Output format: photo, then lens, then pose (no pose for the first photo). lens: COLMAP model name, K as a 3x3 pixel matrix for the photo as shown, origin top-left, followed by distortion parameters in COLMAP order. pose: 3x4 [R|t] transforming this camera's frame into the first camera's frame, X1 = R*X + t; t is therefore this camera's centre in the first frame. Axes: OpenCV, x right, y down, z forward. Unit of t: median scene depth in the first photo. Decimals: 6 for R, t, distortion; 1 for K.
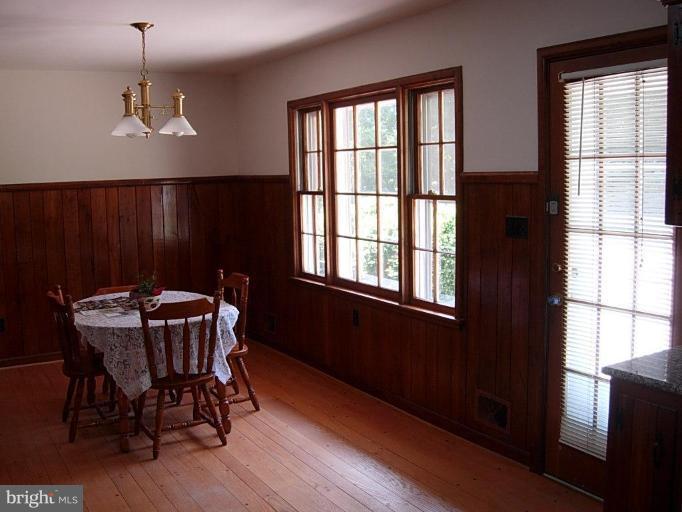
lens RADIAL K [[741.0, 0, 329.7], [0, 741.0, 256.1], [0, 0, 1]] dist [-0.183604, 0.138053]
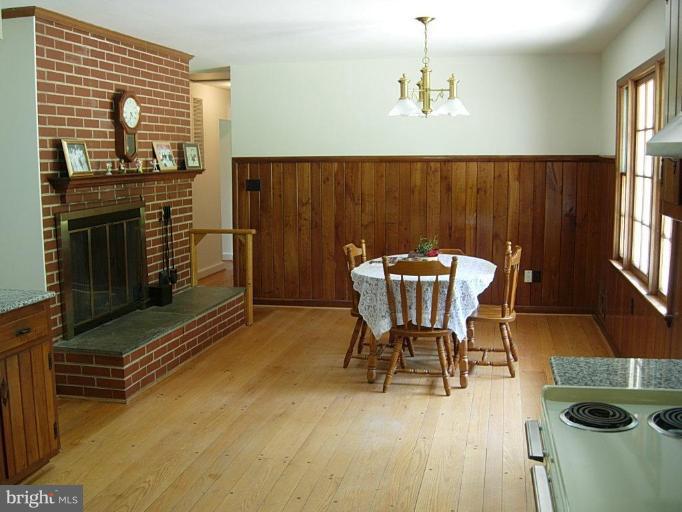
lens RADIAL K [[741.0, 0, 329.7], [0, 741.0, 256.1], [0, 0, 1]] dist [-0.183604, 0.138053]
pose [[0.744325, 0.108006, -0.659026, 0.436964], [-0.087529, 0.994100, 0.064062, -0.007806], [0.662056, 0.010001, 0.749387, 0.044721]]
